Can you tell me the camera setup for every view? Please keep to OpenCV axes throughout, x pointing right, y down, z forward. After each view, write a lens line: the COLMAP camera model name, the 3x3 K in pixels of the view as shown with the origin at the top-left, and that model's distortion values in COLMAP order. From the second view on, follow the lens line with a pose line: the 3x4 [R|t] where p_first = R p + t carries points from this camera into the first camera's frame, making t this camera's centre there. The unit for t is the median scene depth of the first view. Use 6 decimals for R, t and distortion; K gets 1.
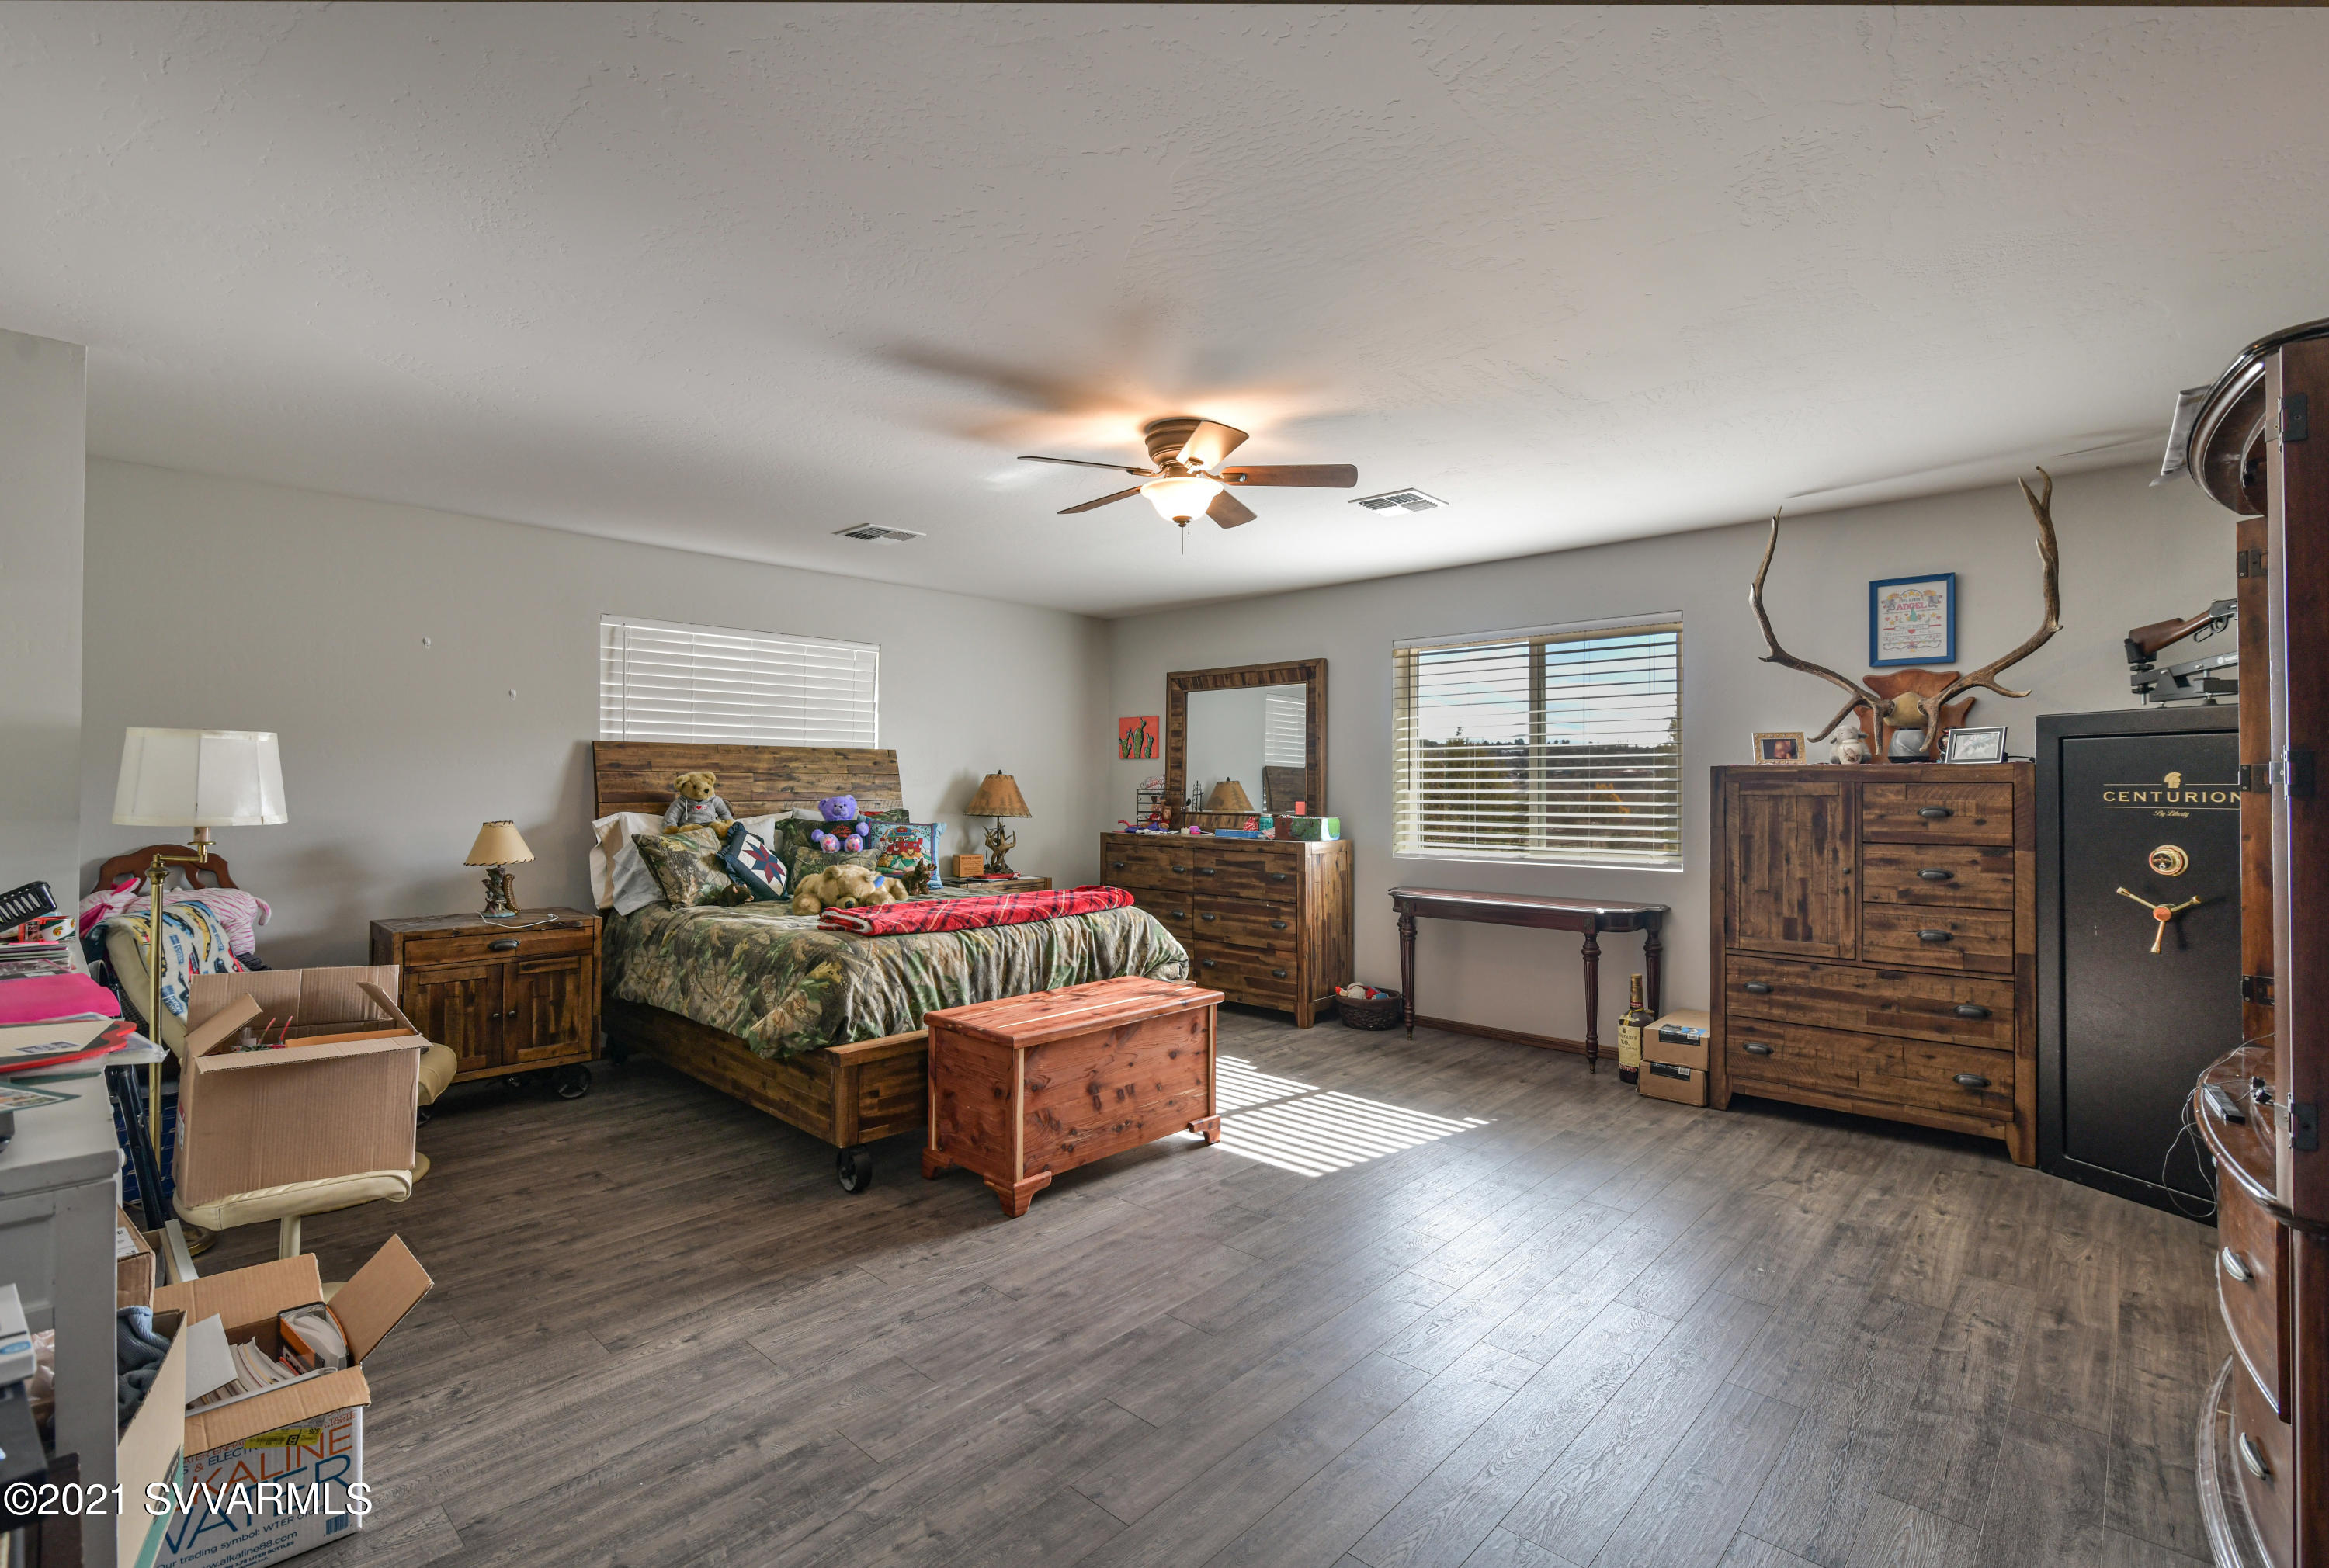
lens RADIAL K [[1052.5, 0, 1163.7], [0, 1052.5, 776.5], [0, 0, 1]] dist [-0.008957, 0.001147]
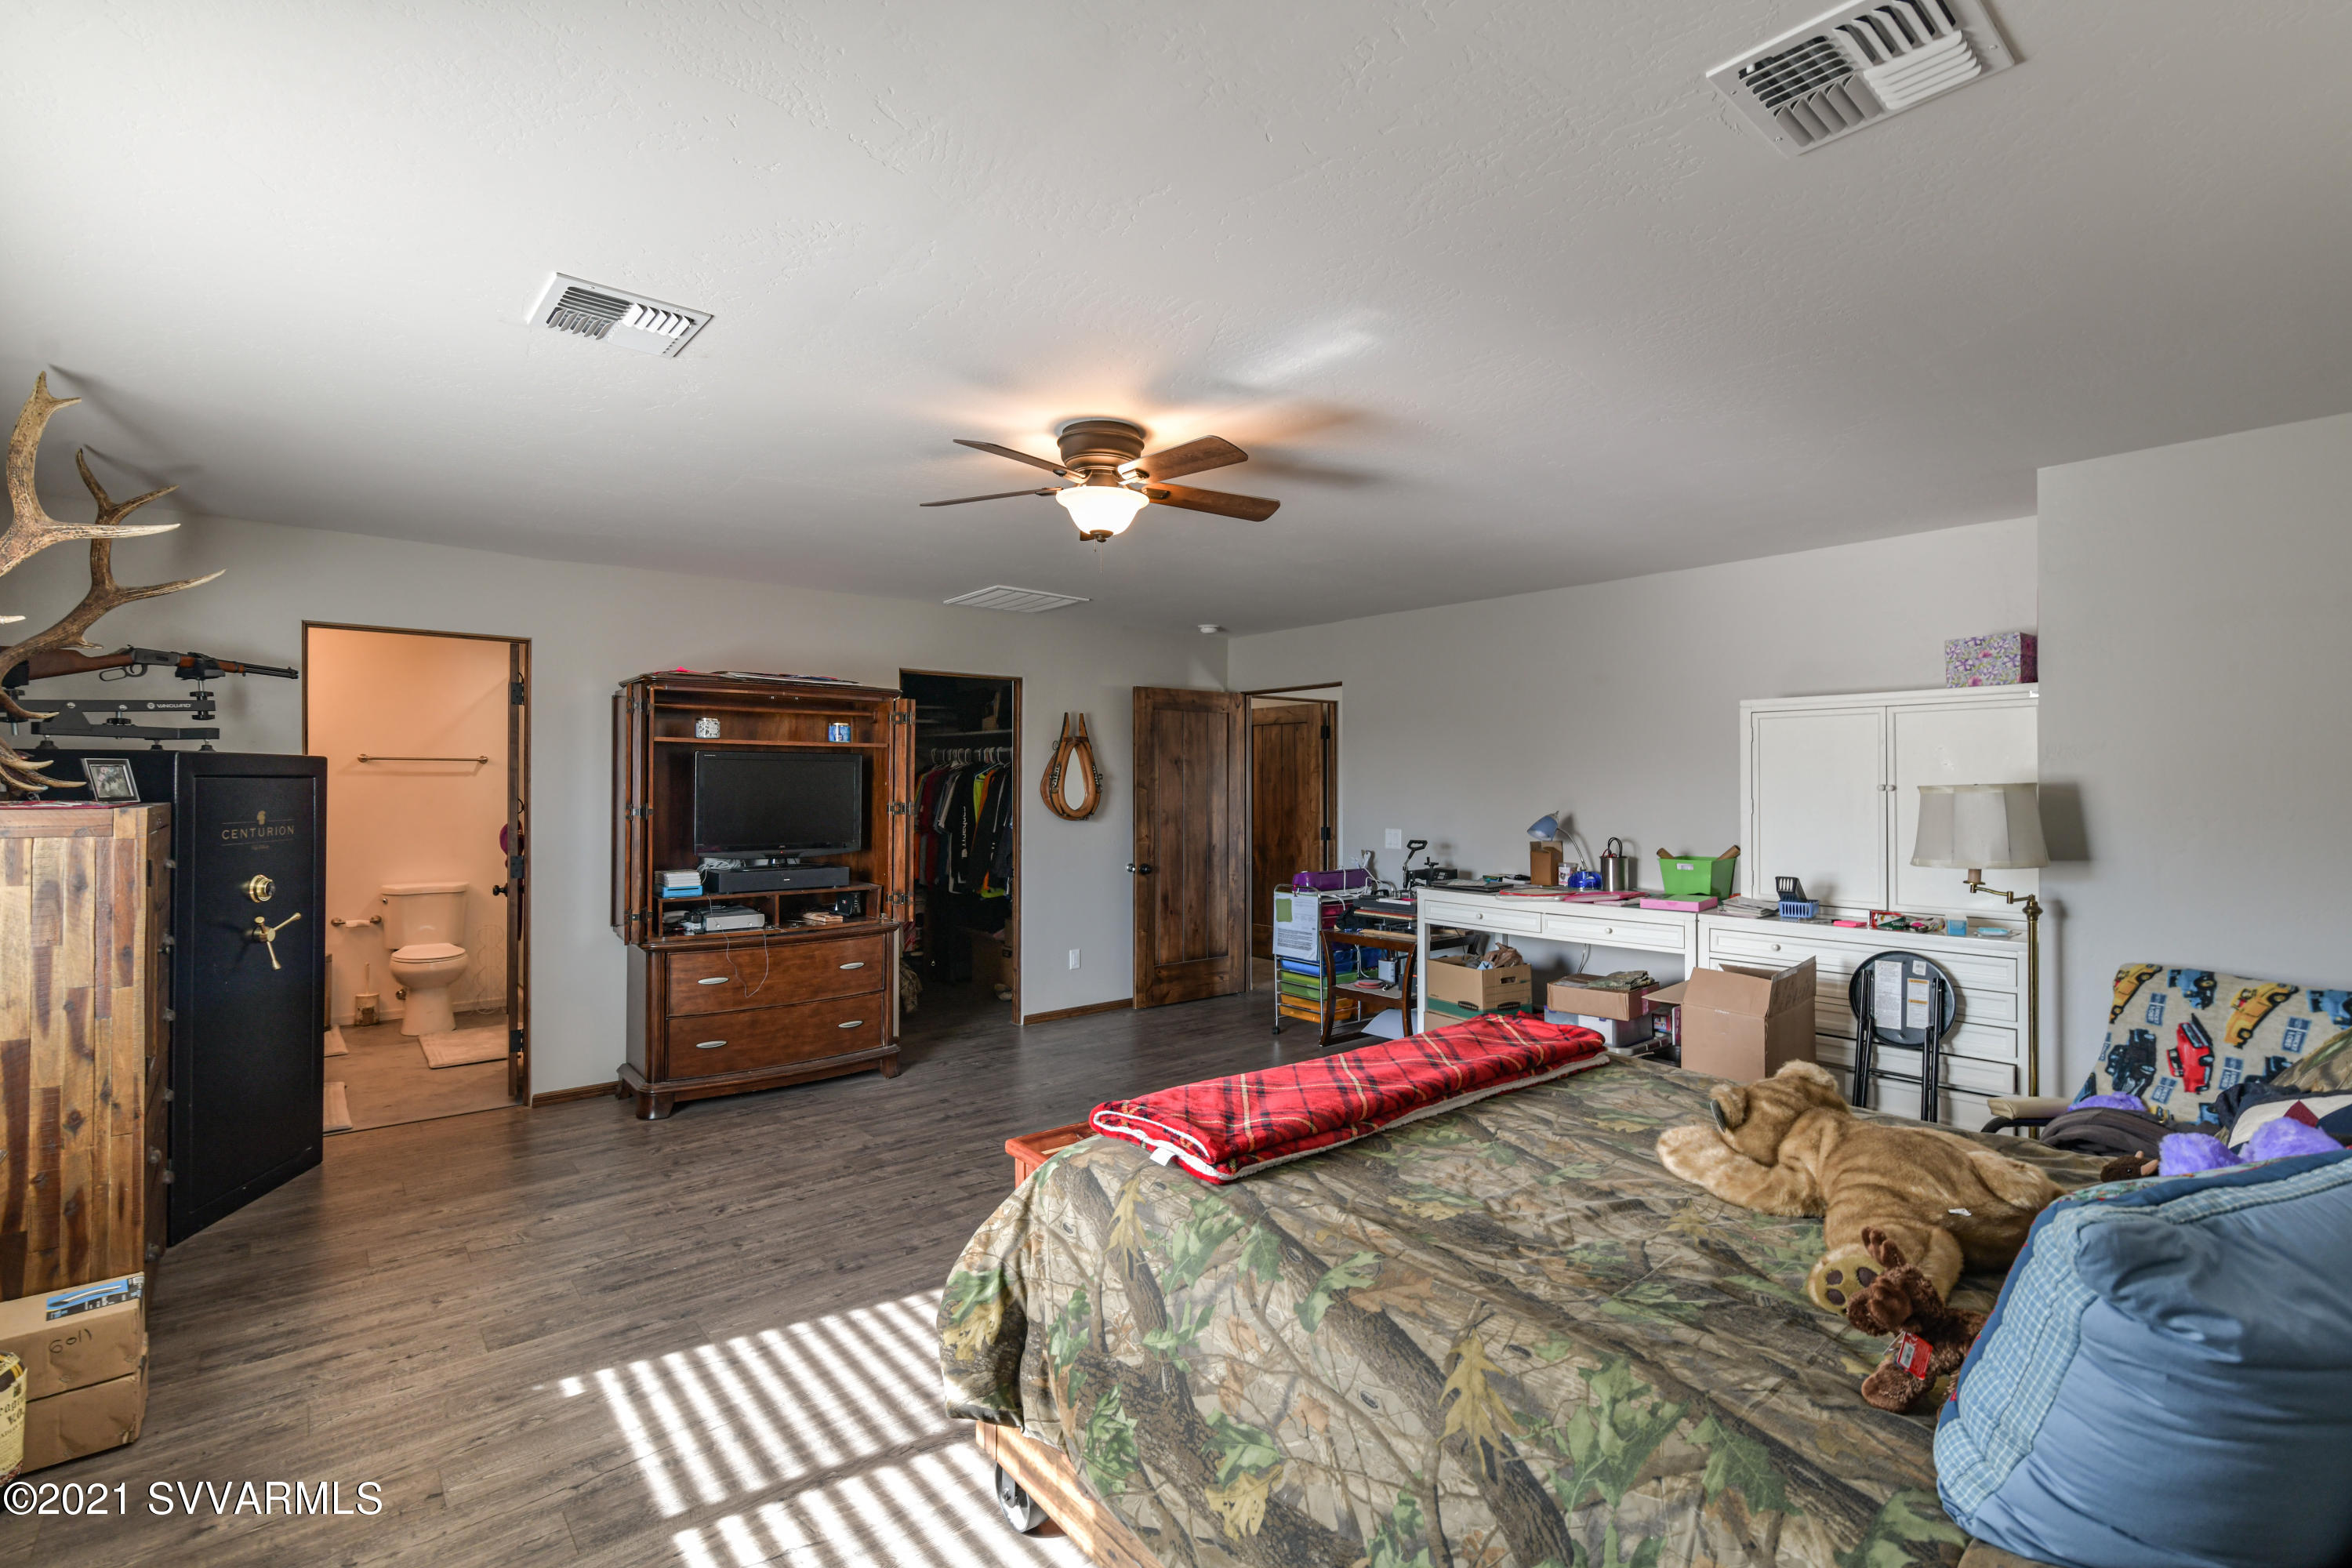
lens RADIAL K [[1063.0, 0, 1182.8], [0, 1063.0, 779.7], [0, 0, 1]] dist [-0.008957, 0.001147]
pose [[-0.992667, -0.001704, 0.120865, -0.132848], [-0.002876, 0.999951, -0.009517, -0.023166], [-0.120843, -0.009794, -0.992623, 1.576454]]
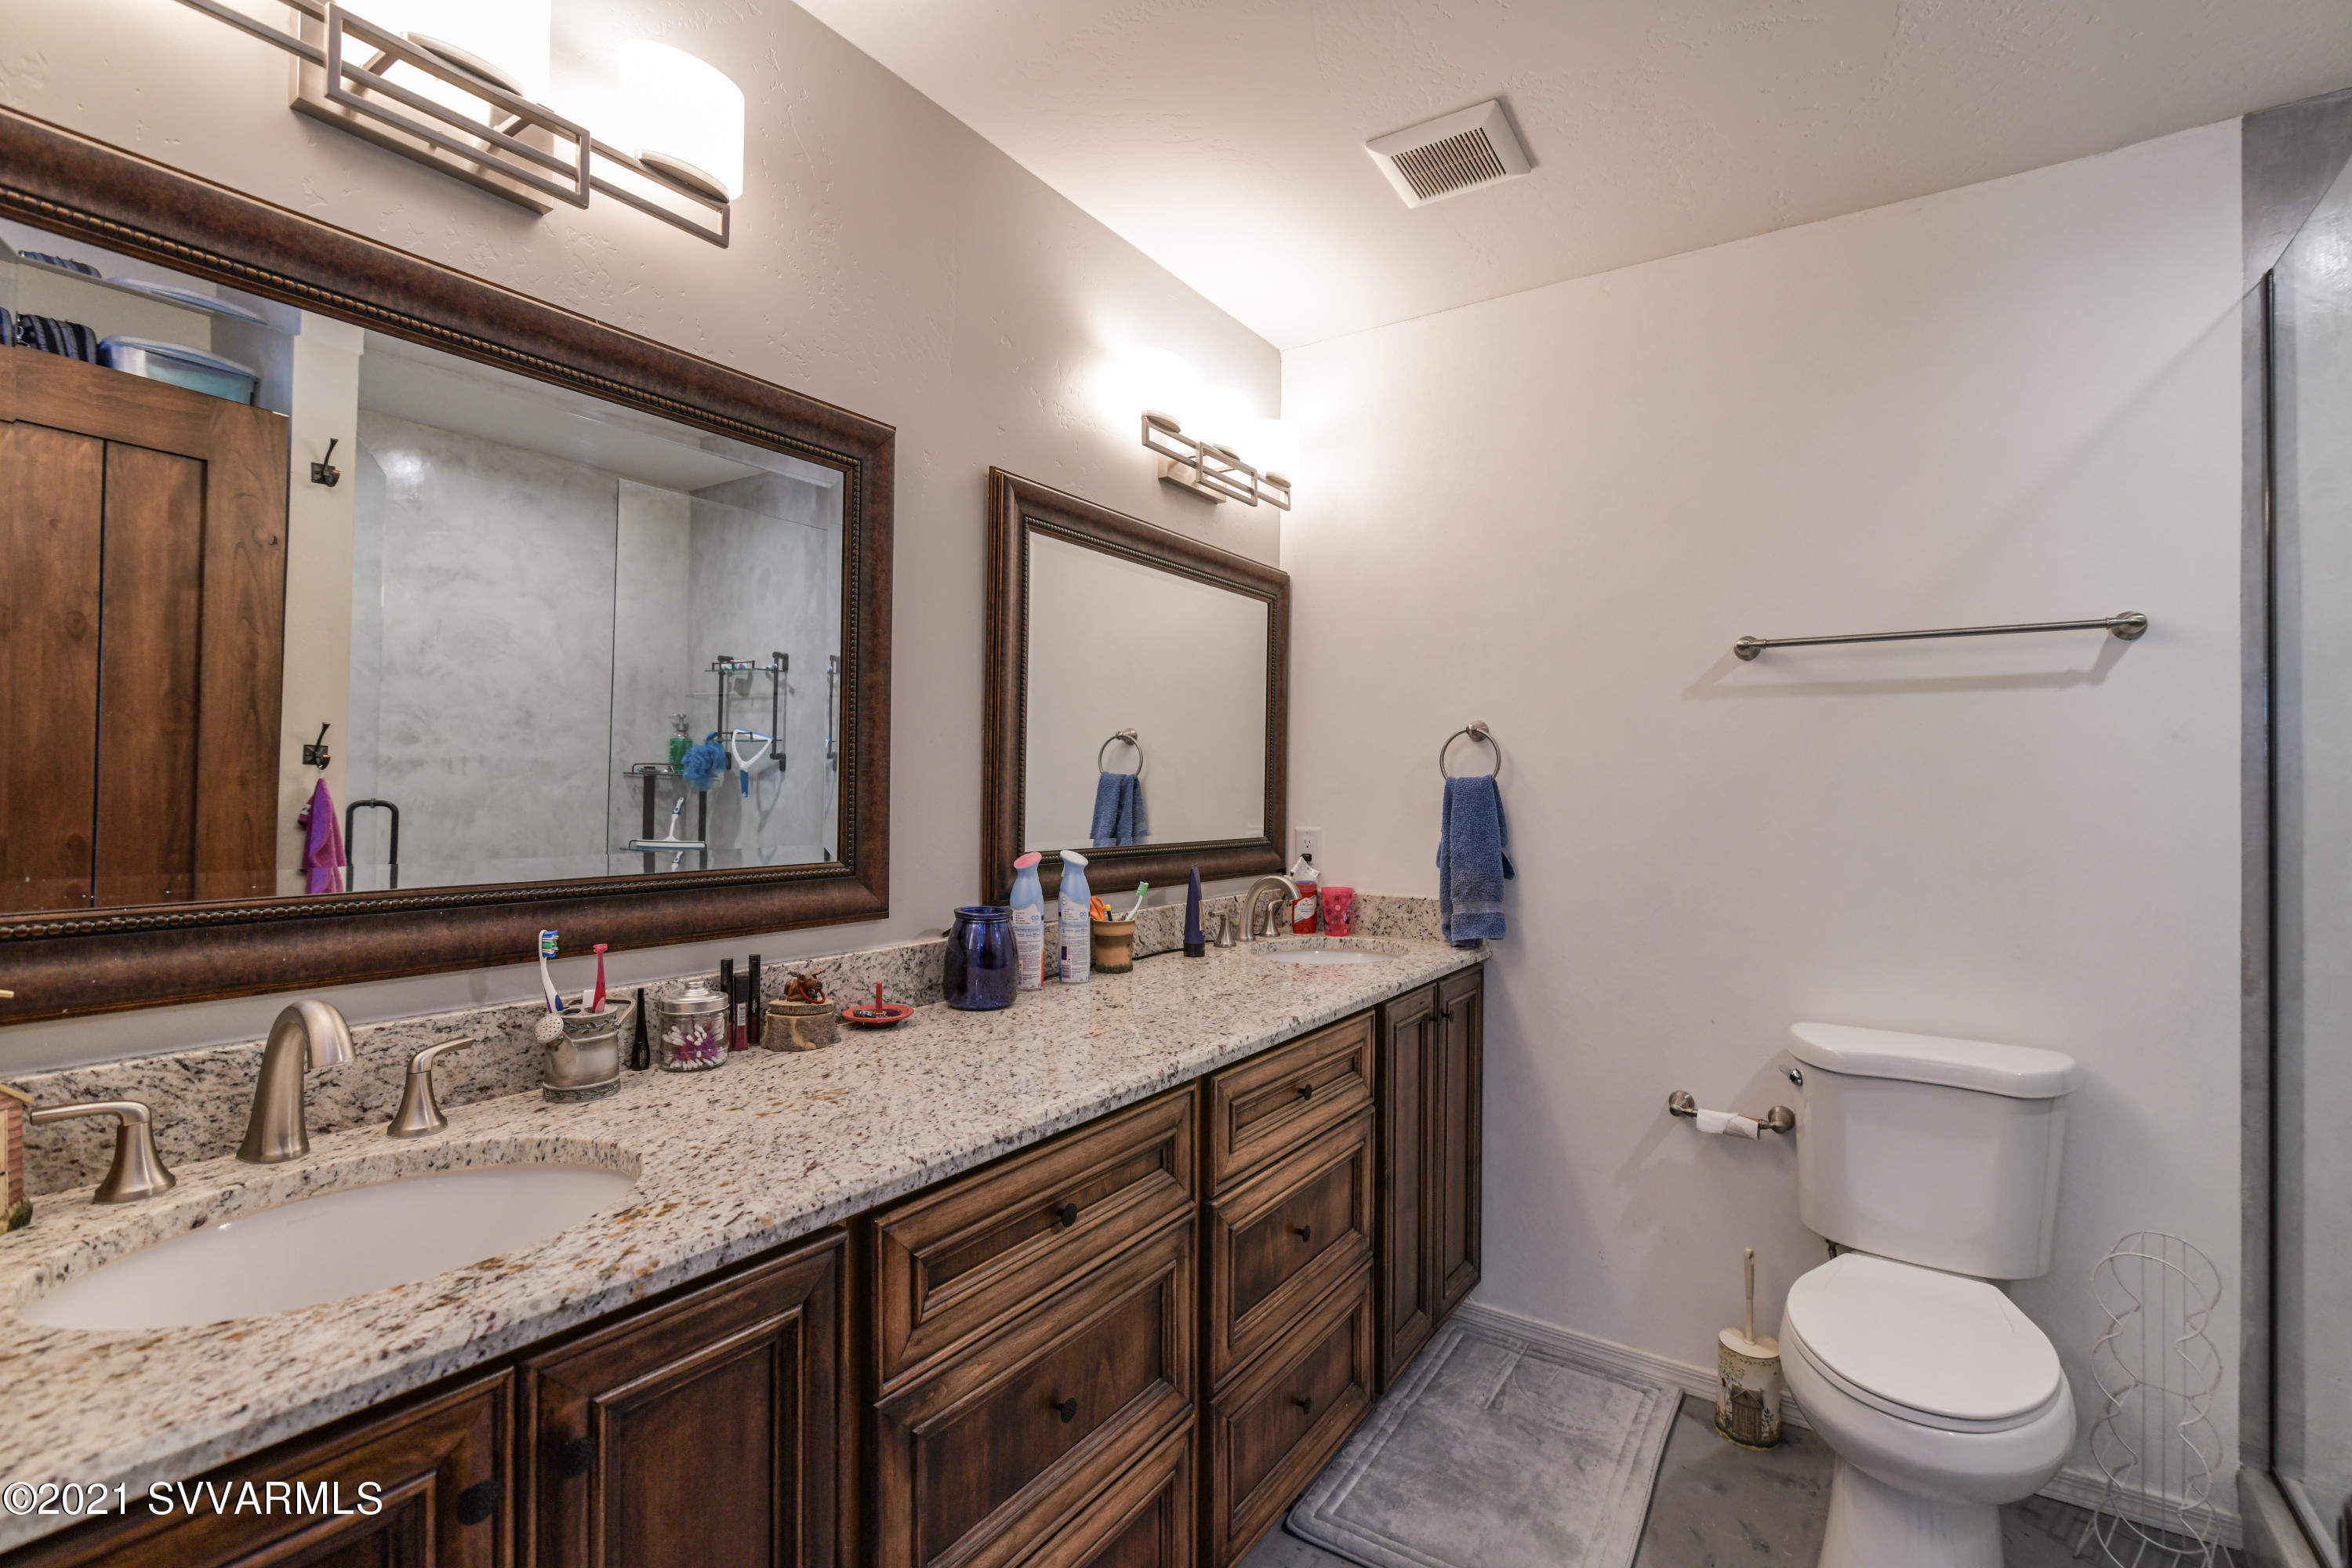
lens RADIAL K [[1063.0, 0, 1177.2], [0, 1063.0, 777.5], [0, 0, 1]] dist [-0.008957, 0.001147]
pose [[-0.165536, 0.003179, 0.986199, 0.403577], [-0.010724, 0.999930, -0.005023, -0.005202], [-0.986145, -0.011408, -0.165490, 0.965673]]
